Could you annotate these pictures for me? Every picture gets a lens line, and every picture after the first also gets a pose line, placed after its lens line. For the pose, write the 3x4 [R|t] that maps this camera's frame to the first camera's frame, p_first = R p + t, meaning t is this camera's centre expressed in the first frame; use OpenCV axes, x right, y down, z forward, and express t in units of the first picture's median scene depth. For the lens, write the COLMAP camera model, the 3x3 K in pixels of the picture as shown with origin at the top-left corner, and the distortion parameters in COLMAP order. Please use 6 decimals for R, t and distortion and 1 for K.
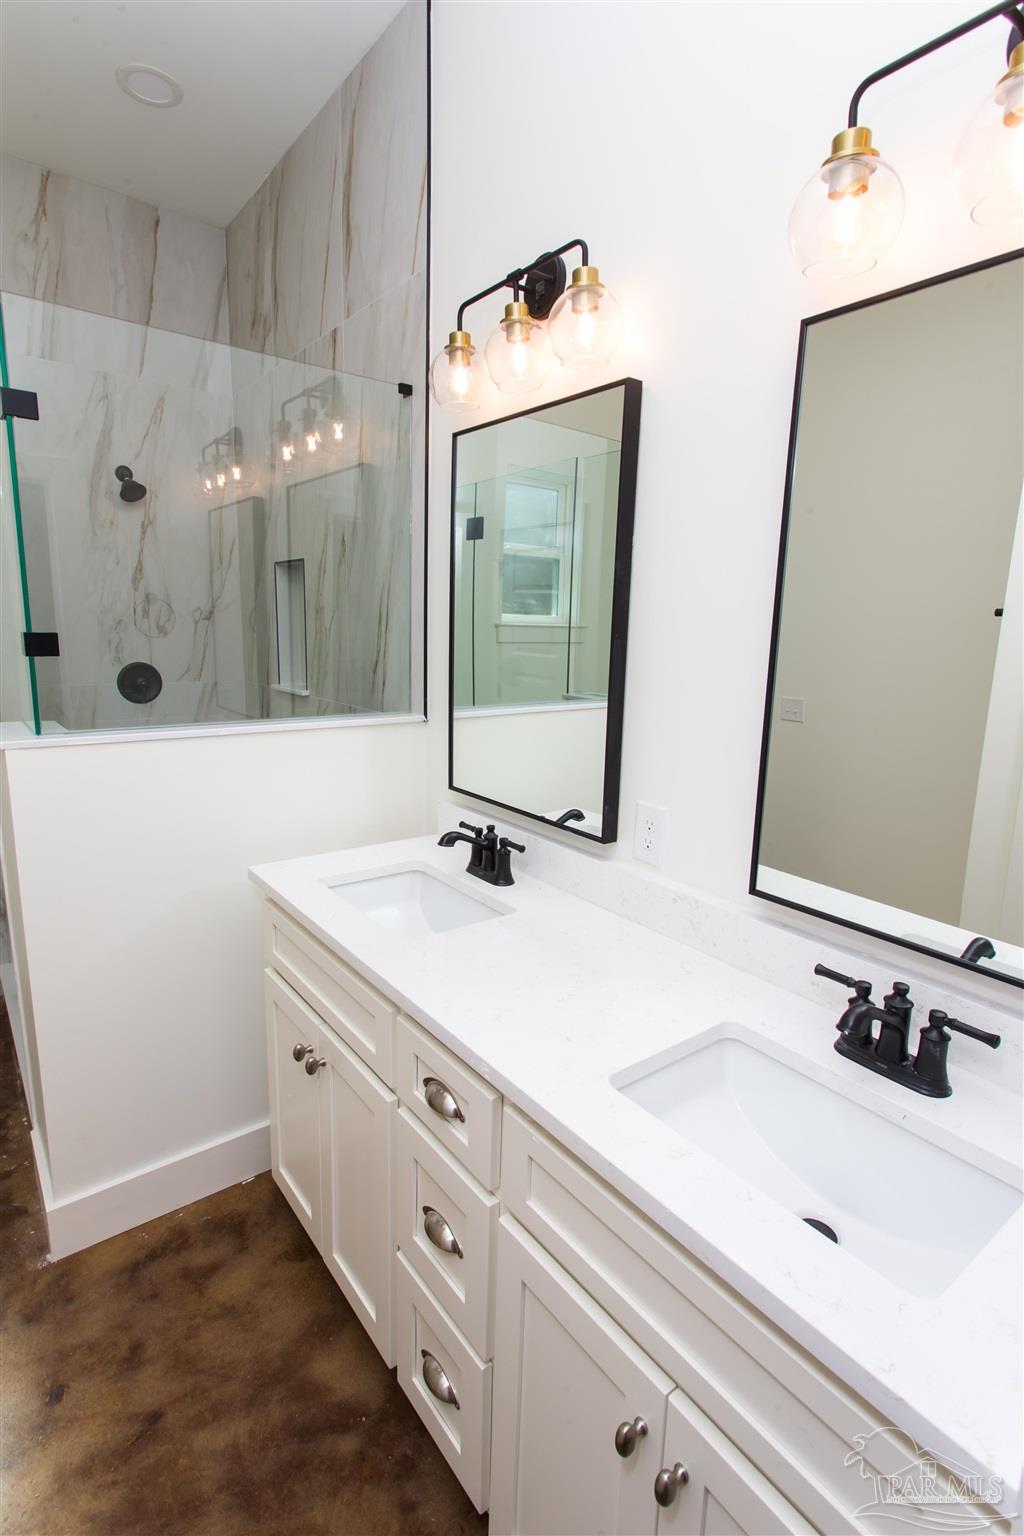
lens RADIAL K [[751.2, 0, 512.9], [0, 751.2, 765.7], [0, 0, 1]] dist [0.000519, 0.001288]
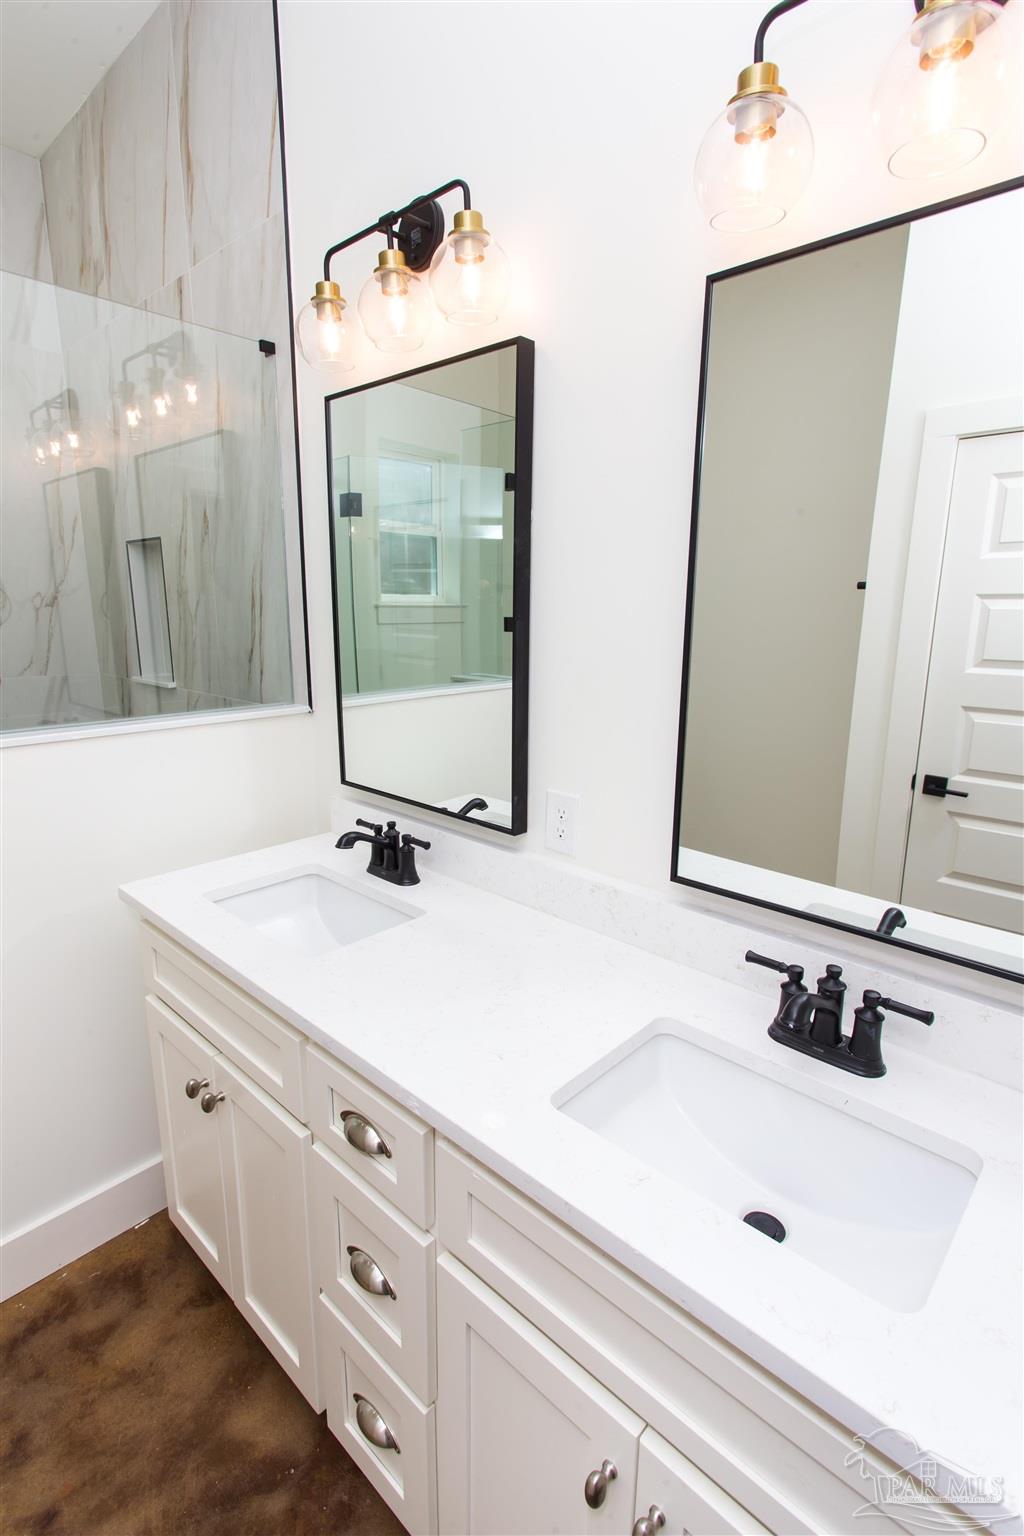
lens RADIAL K [[735.2, 0, 512.0], [0, 735.2, 768.0], [0, 0, 1]] dist [0.000955, 0.000370]
pose [[0.985875, -0.054148, 0.158489, -0.023794], [0.048567, 0.998063, 0.038881, -0.017015], [-0.160287, -0.030635, 0.986595, 0.073235]]
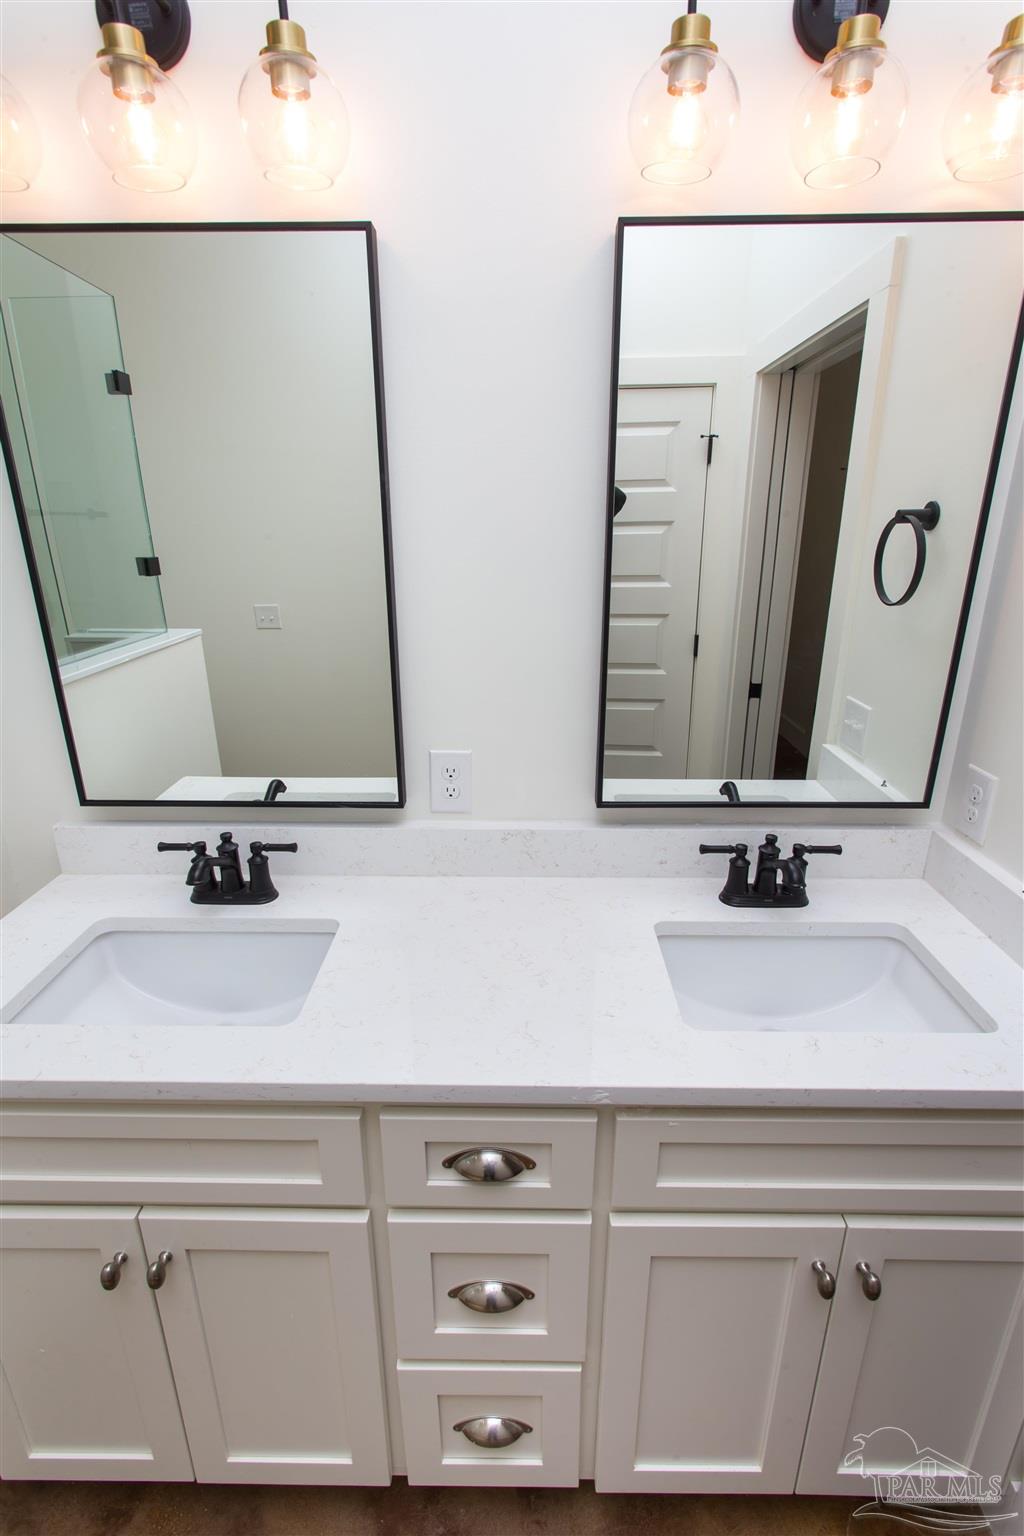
lens RADIAL K [[715.3, 0, 511.2], [0, 715.3, 765.5], [0, 0, 1]] dist [-0.000681, 0.000591]
pose [[0.622510, -0.280207, 0.730729, -0.365836], [0.167277, 0.959768, 0.225532, -0.102249], [-0.764526, -0.018162, 0.644337, 0.335763]]
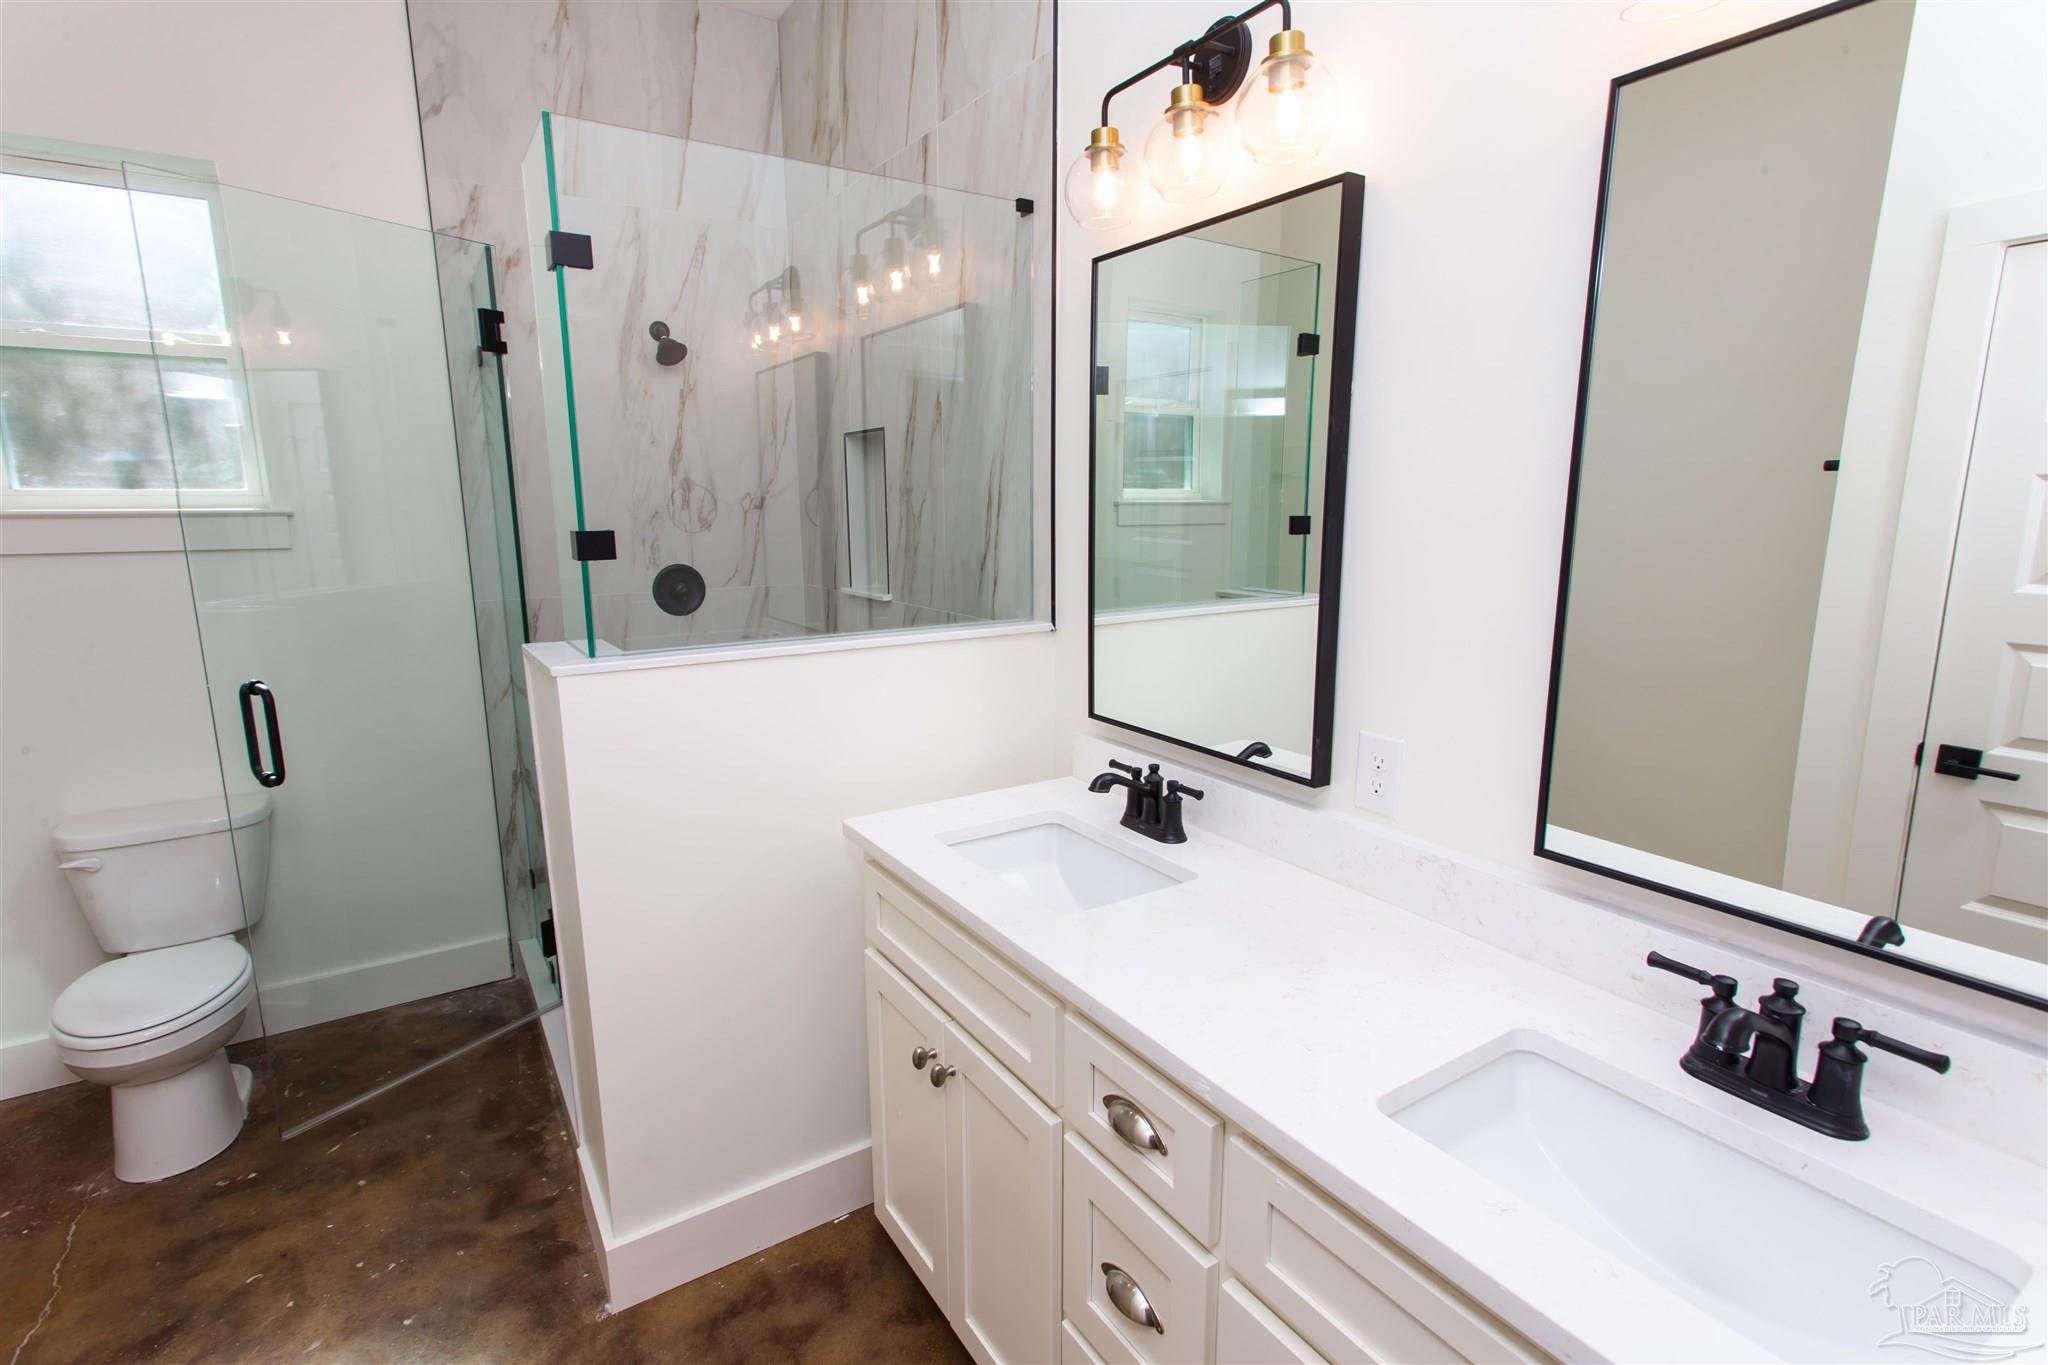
lens RADIAL K [[967.3, 0, 1024.6], [0, 967.3, 677.2], [0, 0, 1]] dist [0.001743, 0.001686]
pose [[0.996235, -0.016044, -0.085196, -0.078023], [0.015328, 0.999842, -0.009053, -0.003059], [0.085328, 0.007713, 0.996323, 0.002630]]
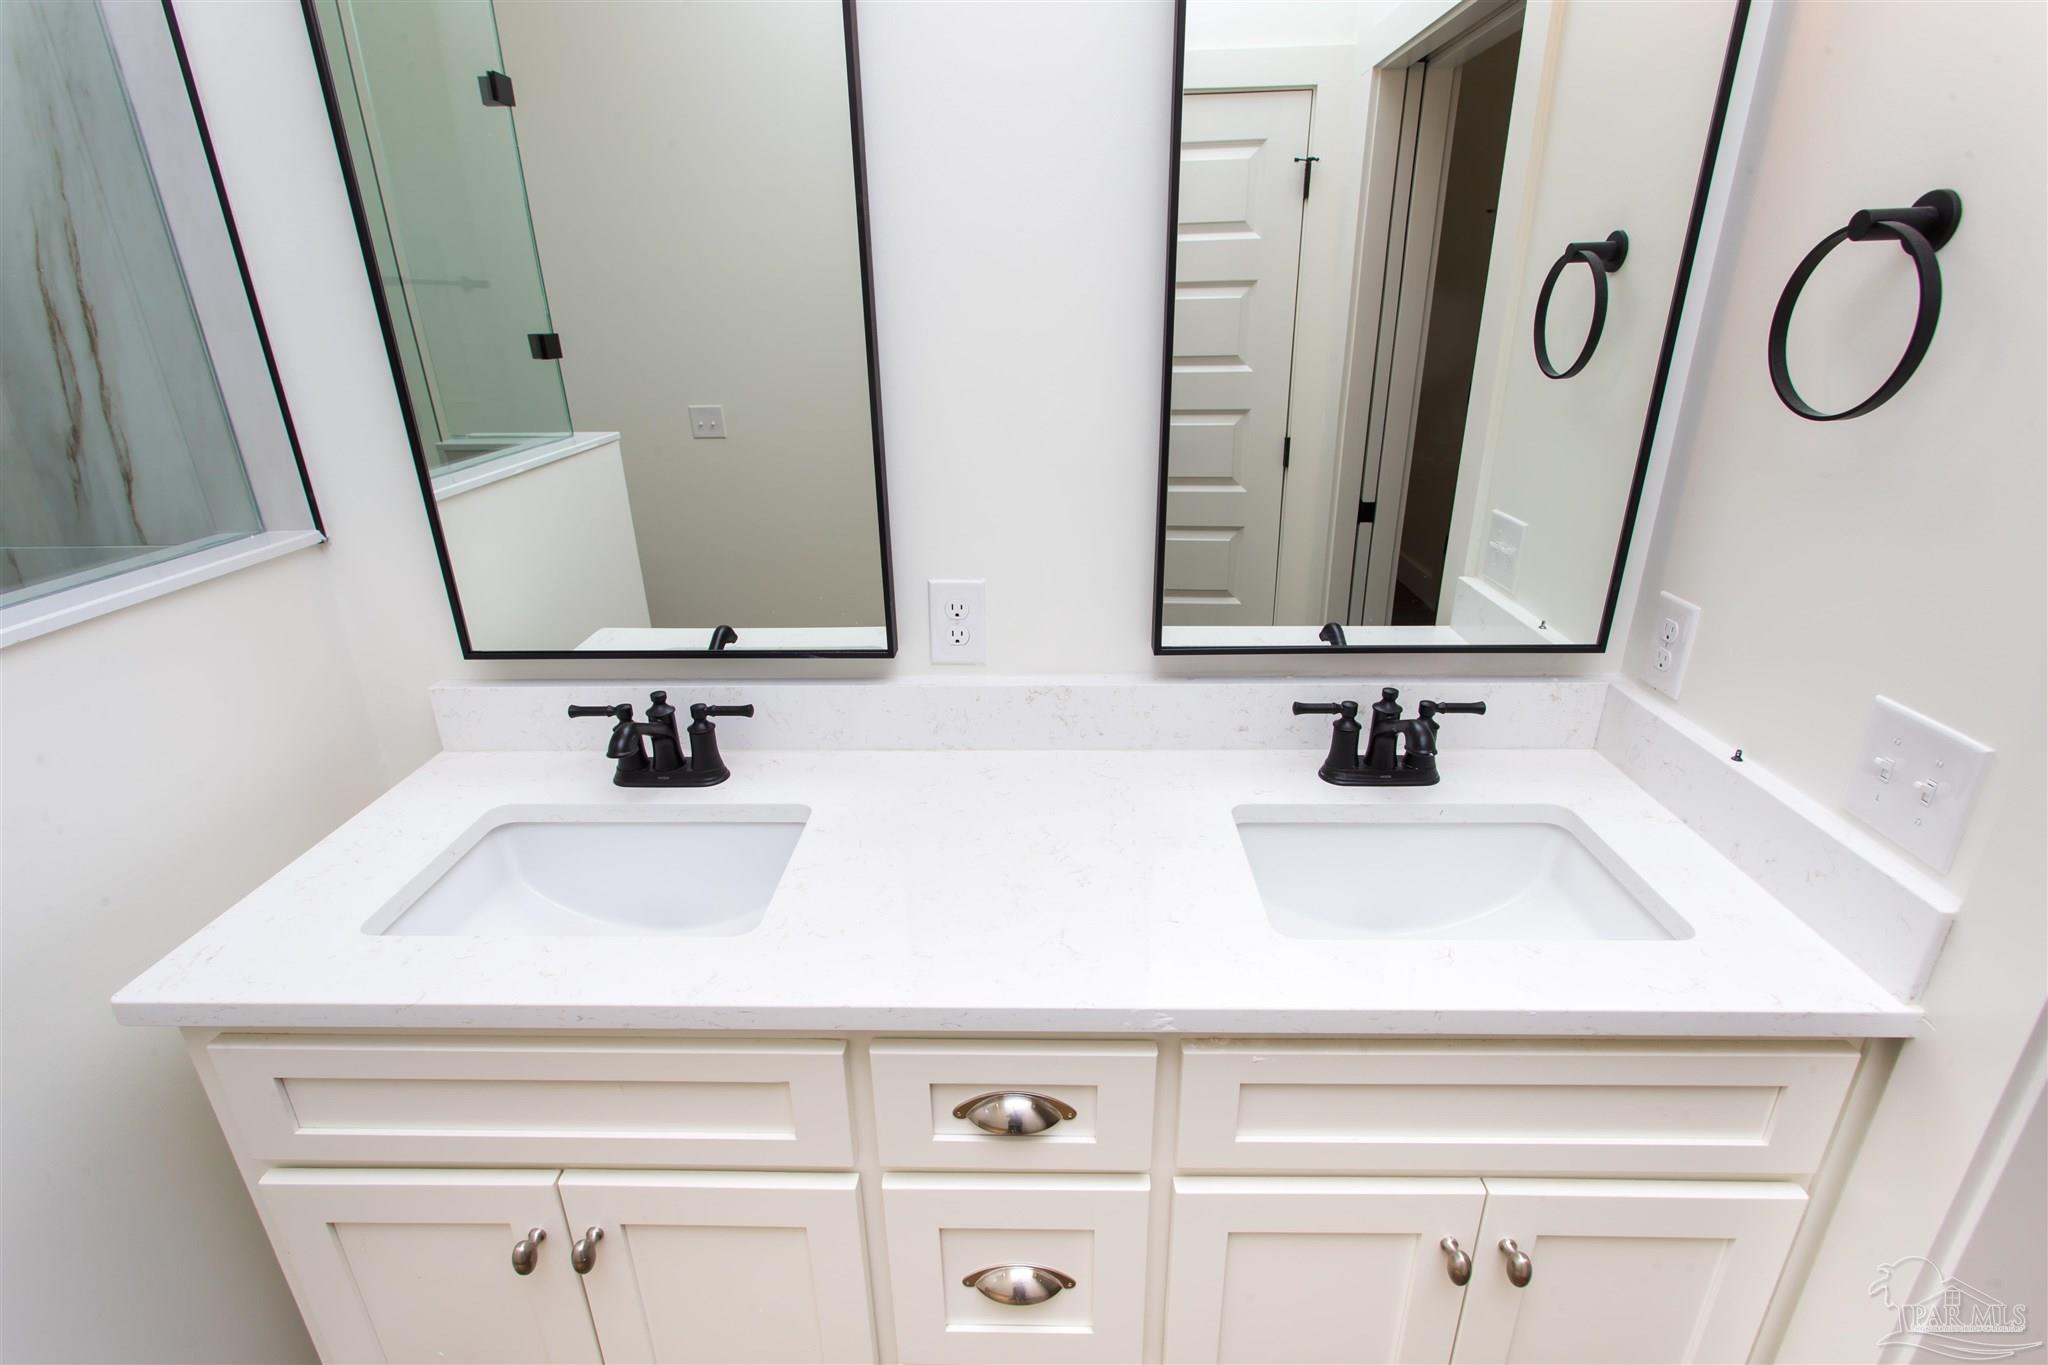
lens RADIAL K [[953.8, 0, 1024.1], [0, 953.8, 677.0], [0, 0, 1]] dist [-0.000681, 0.000591]
pose [[0.629524, -0.319862, 0.708088, -0.369647], [0.178909, 0.946517, 0.268508, -0.076446], [-0.756103, -0.042349, 0.653082, 0.340478]]
